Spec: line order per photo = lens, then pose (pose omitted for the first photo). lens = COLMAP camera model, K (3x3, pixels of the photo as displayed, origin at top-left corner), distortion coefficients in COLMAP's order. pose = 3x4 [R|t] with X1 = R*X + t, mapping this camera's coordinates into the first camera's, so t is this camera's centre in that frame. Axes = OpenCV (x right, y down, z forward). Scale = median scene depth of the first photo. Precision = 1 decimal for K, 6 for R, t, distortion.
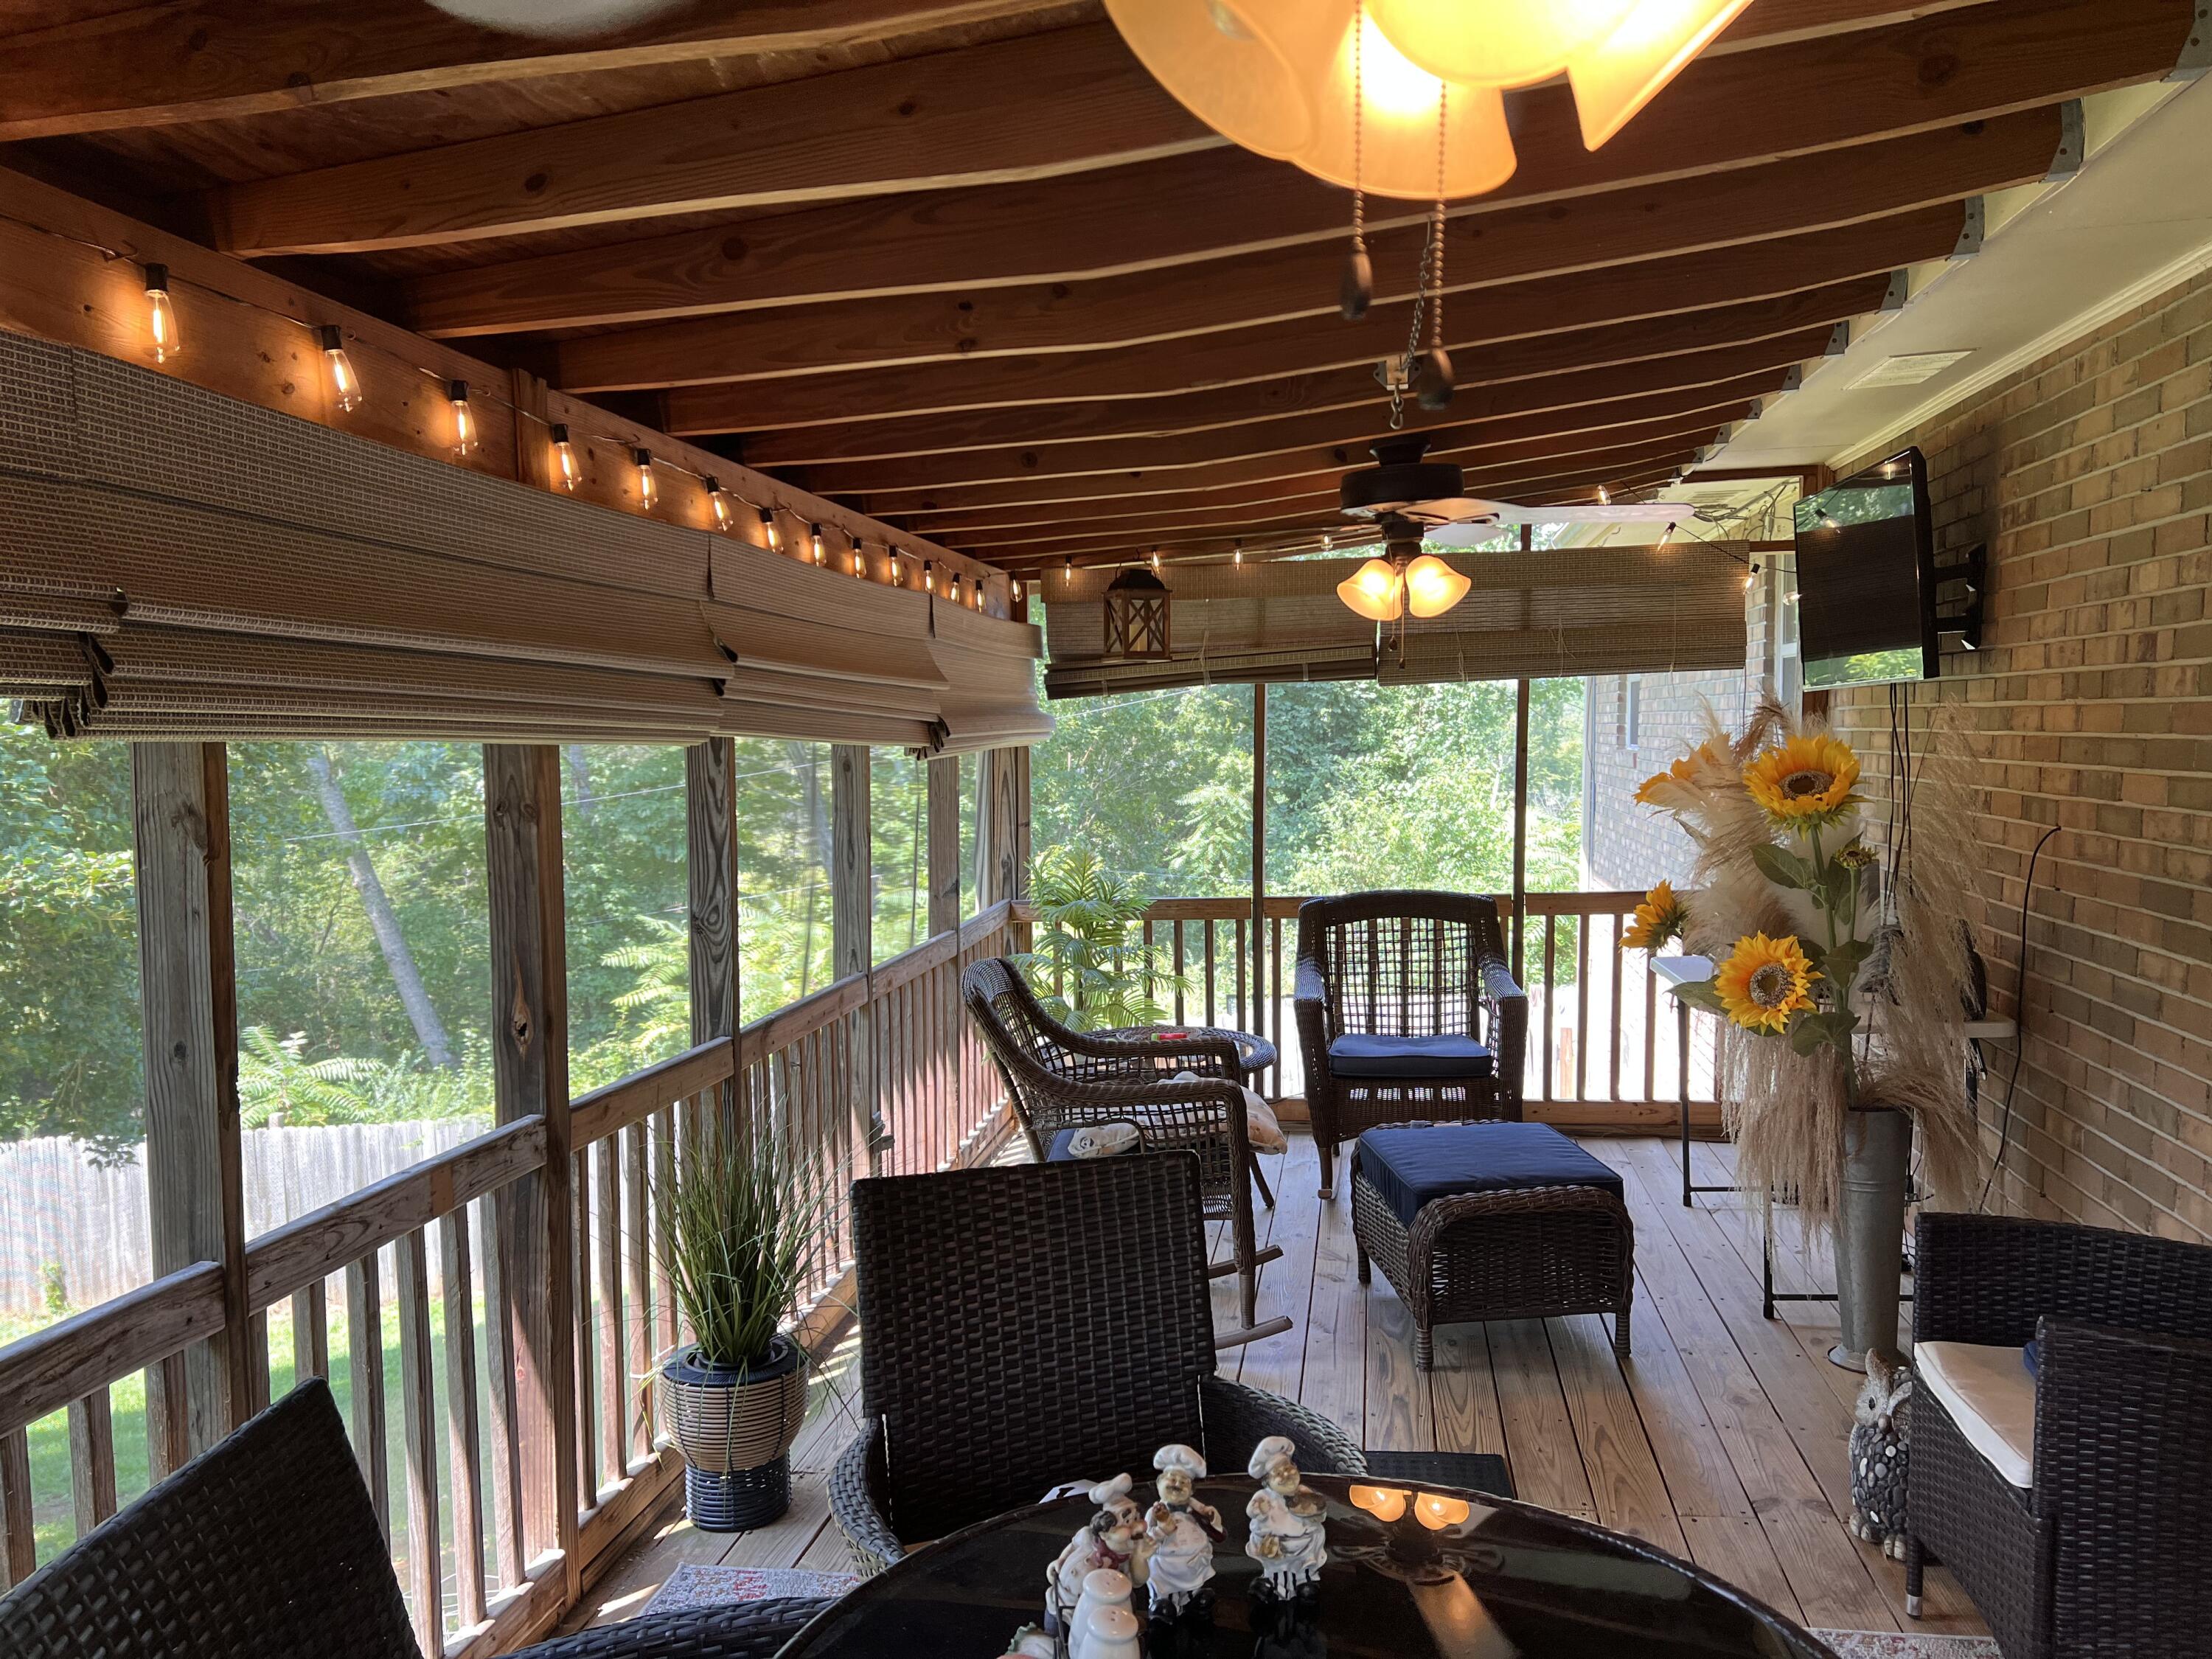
lens RADIAL K [[1698.3, 0, 1111.1], [0, 1698.3, 852.2], [0, 0, 1]] dist [0.055603, -0.065424]
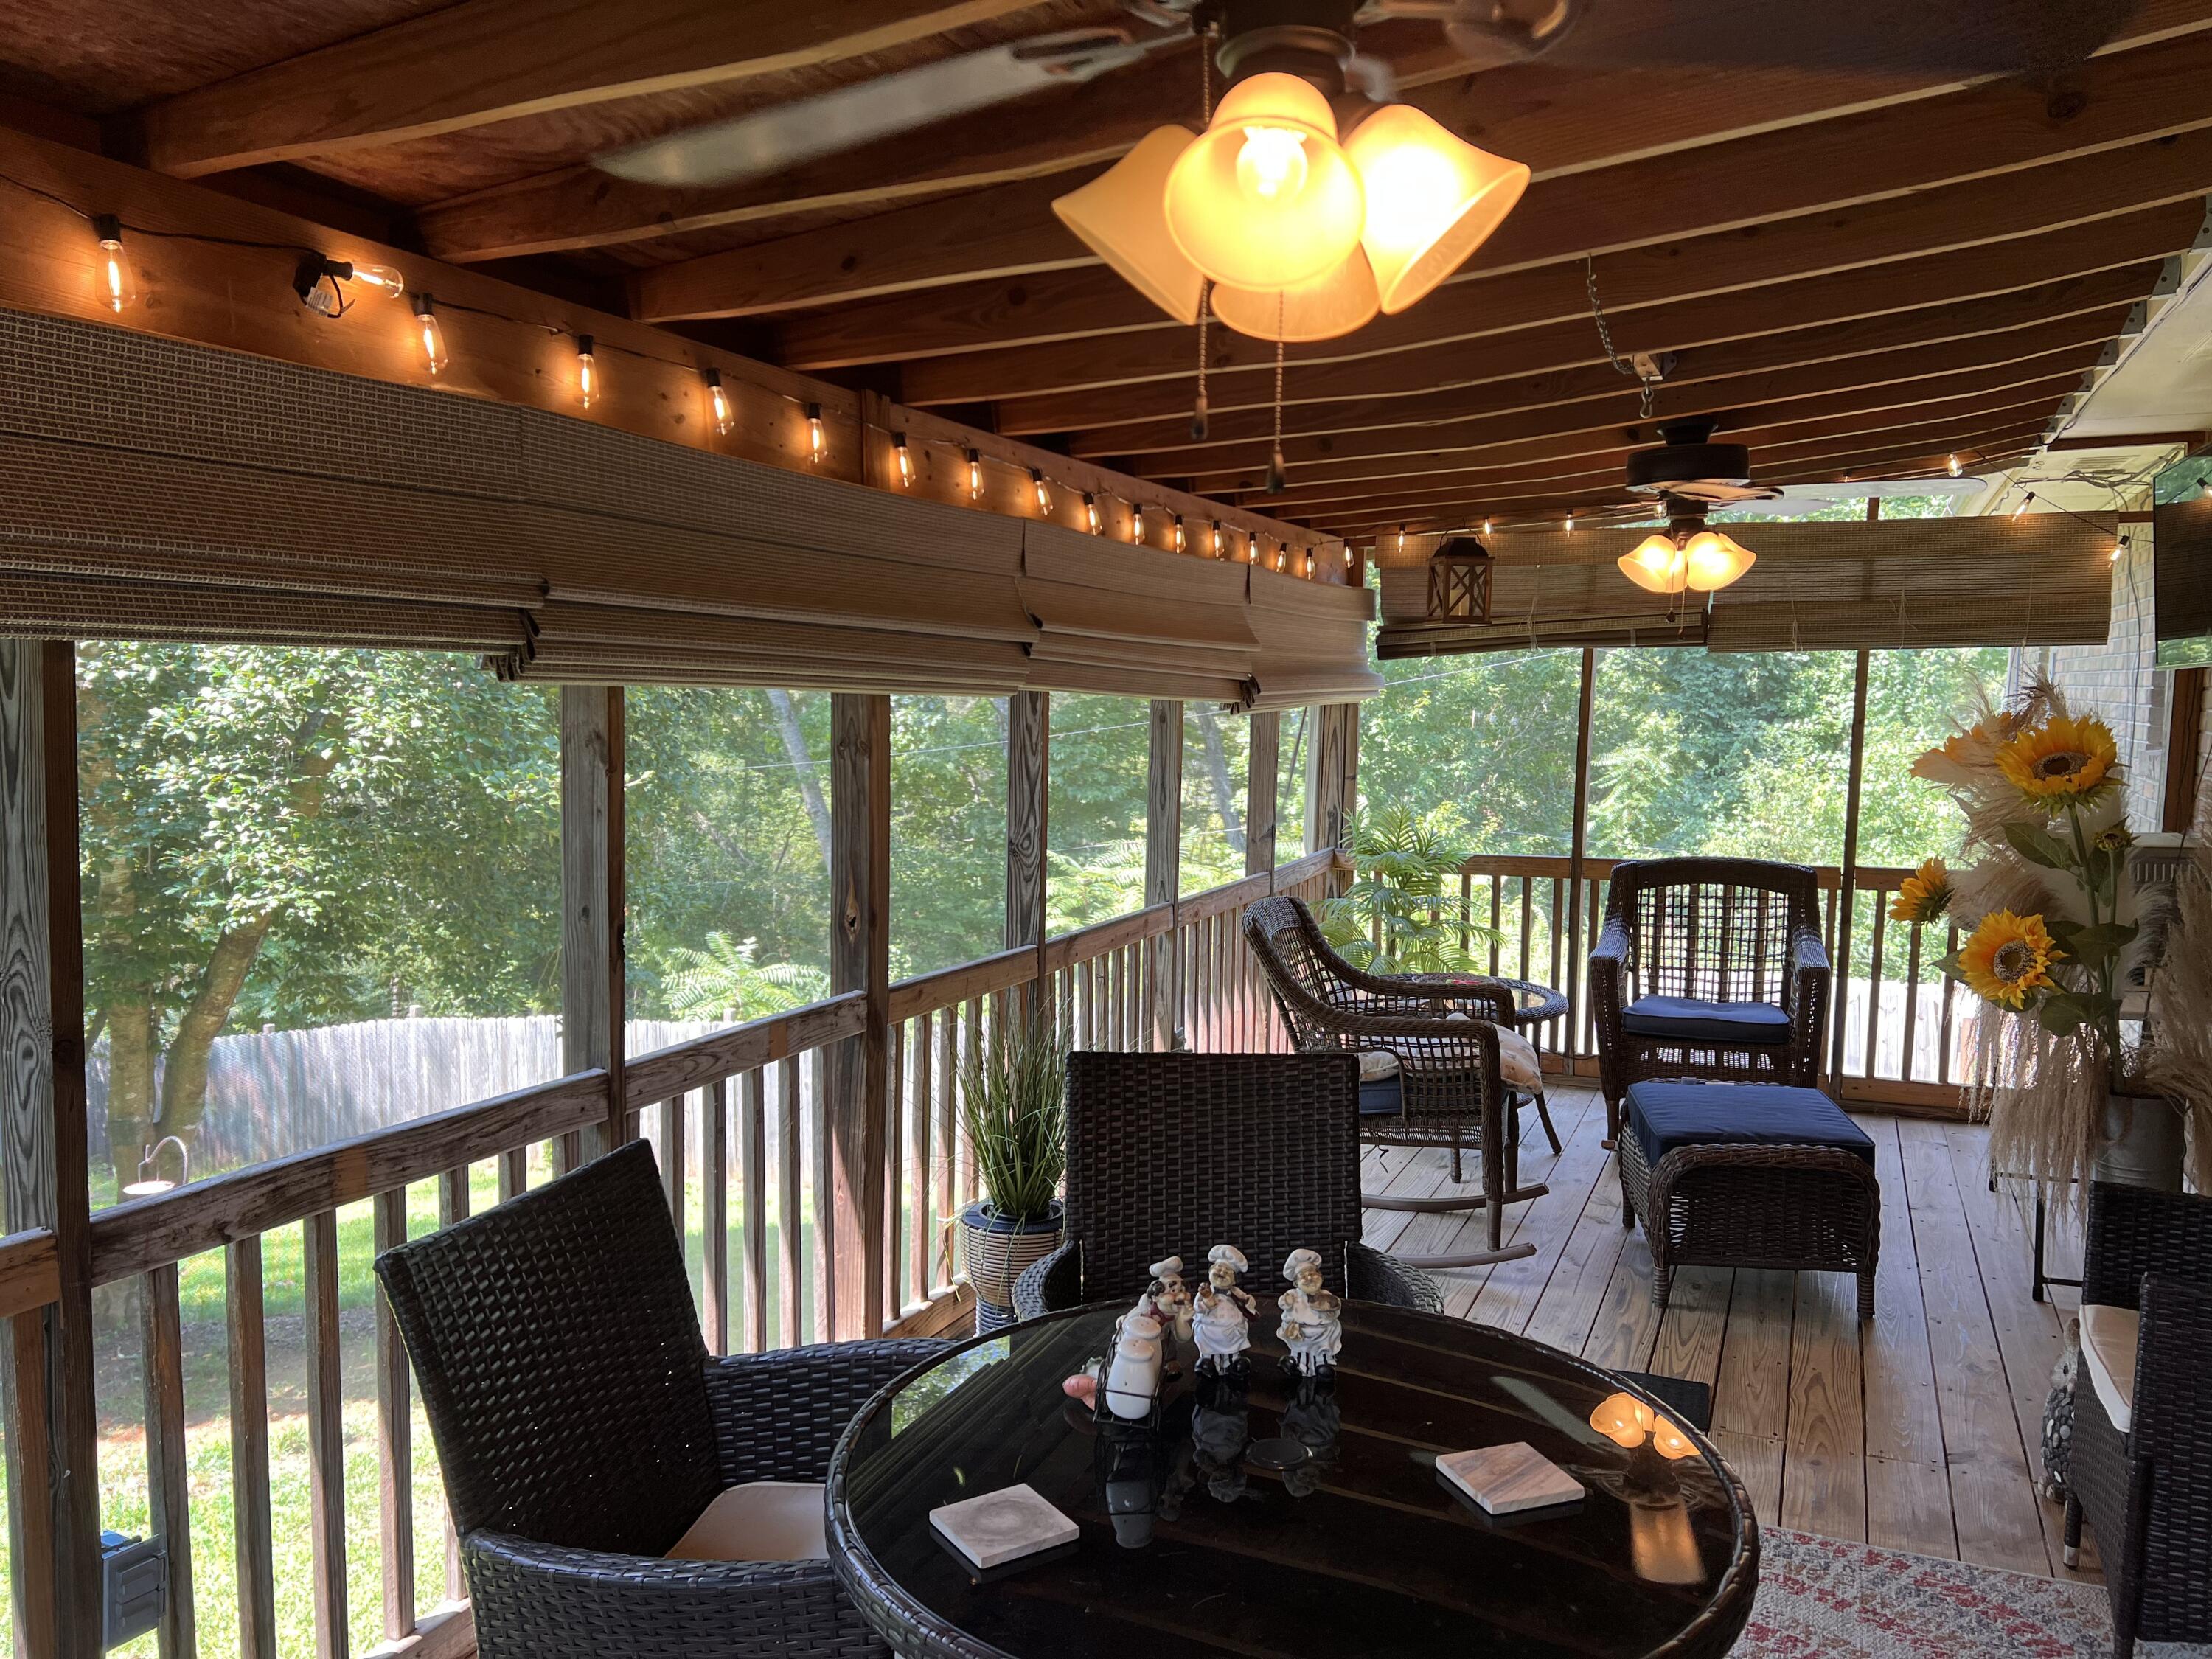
lens RADIAL K [[1685.2, 0, 1094.3], [0, 1685.2, 830.8], [0, 0, 1]] dist [0.060827, -0.057112]
pose [[0.967677, 0.048250, -0.247533, 0.090502], [-0.044257, 0.998785, 0.021673, 0.002159], [0.248278, -0.010018, 0.968637, -0.102007]]
